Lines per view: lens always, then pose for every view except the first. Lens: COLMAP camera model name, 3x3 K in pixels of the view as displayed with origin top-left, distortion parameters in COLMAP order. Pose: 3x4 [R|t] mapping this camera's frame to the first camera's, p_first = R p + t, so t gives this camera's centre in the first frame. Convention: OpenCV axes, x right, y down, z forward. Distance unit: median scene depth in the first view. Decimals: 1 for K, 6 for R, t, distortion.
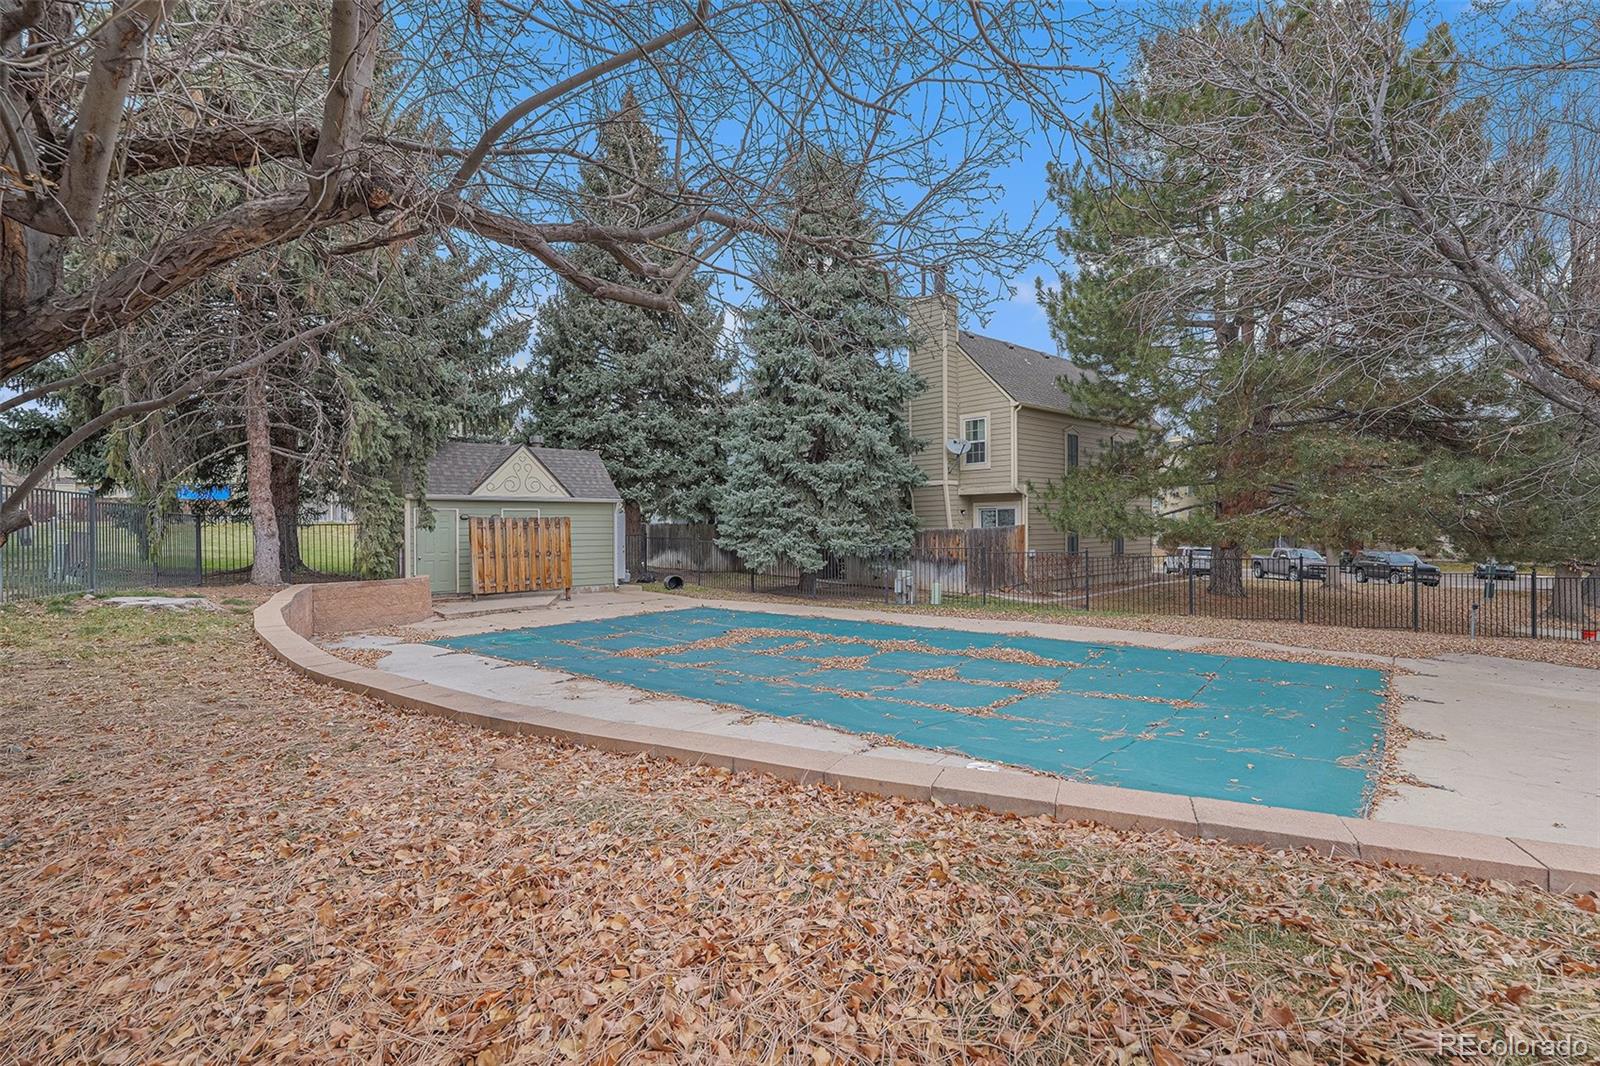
lens RADIAL K [[748.6, 0, 805.4], [0, 748.6, 523.0], [0, 0, 1]] dist [0.000850, 0.000553]
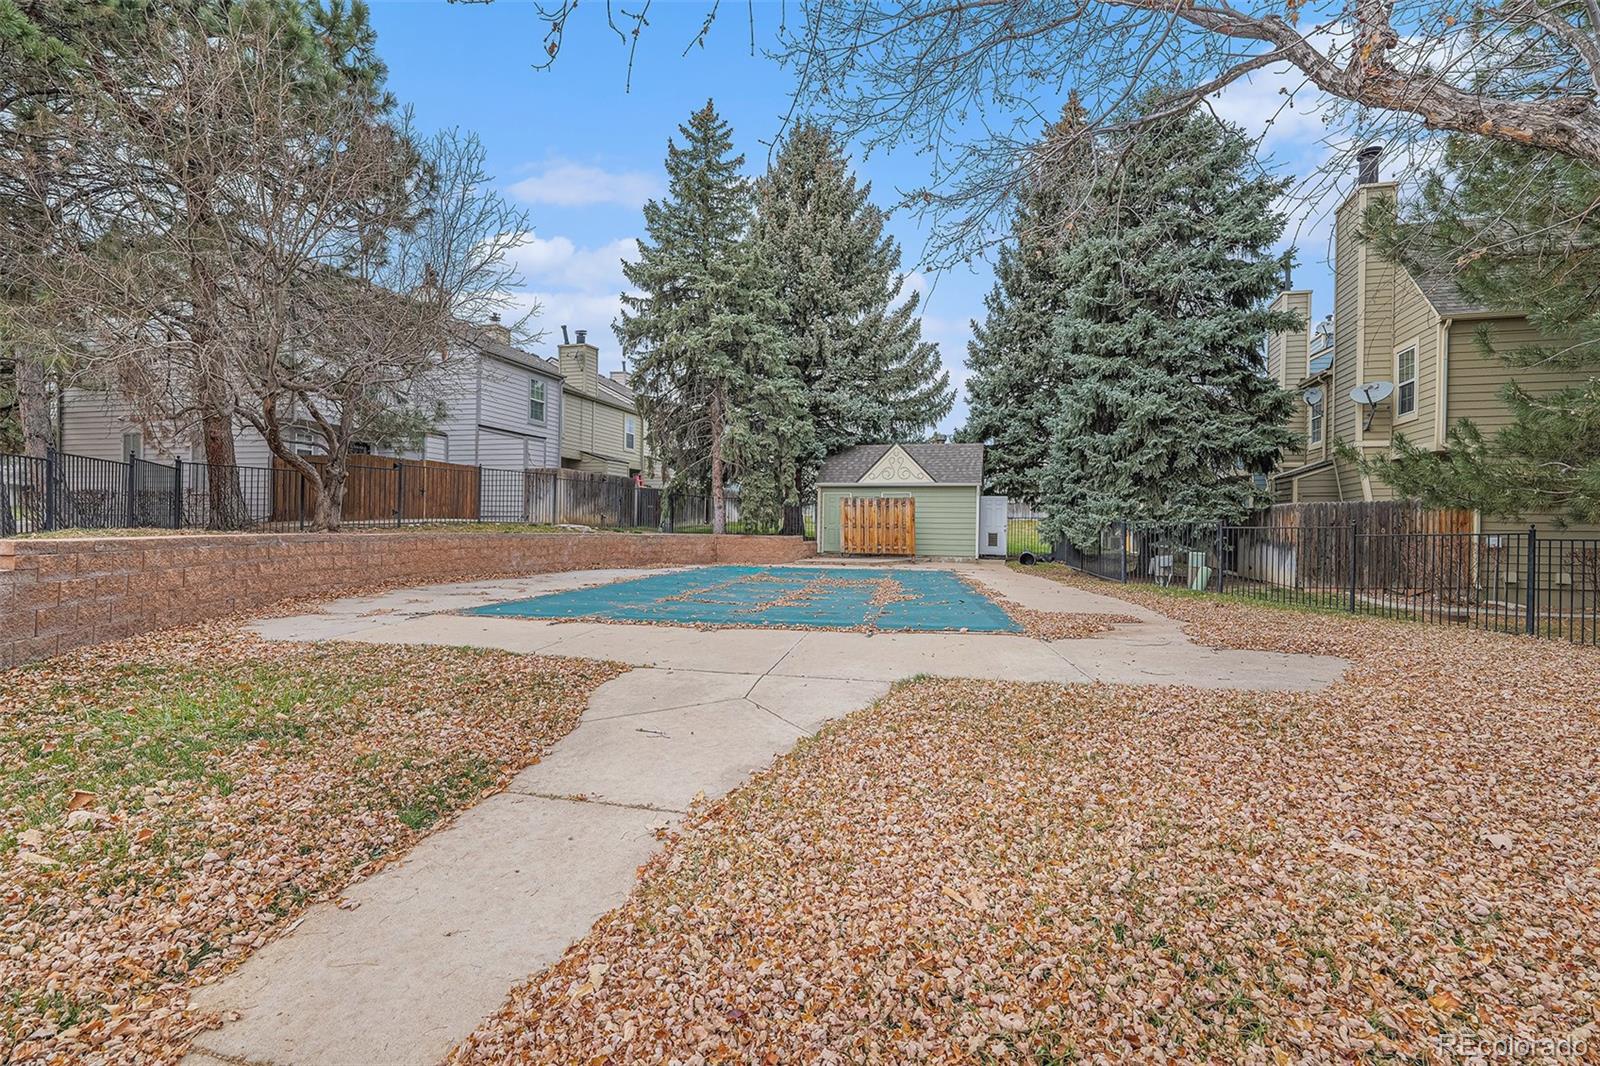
lens RADIAL K [[748.6, 0, 805.4], [0, 748.6, 523.0], [0, 0, 1]] dist [0.000850, 0.000553]
pose [[0.522584, 0.004618, -0.852575, 0.641372], [-0.017070, 0.999842, -0.005047, 0.043223], [0.852417, 0.017191, 0.522580, 0.187682]]
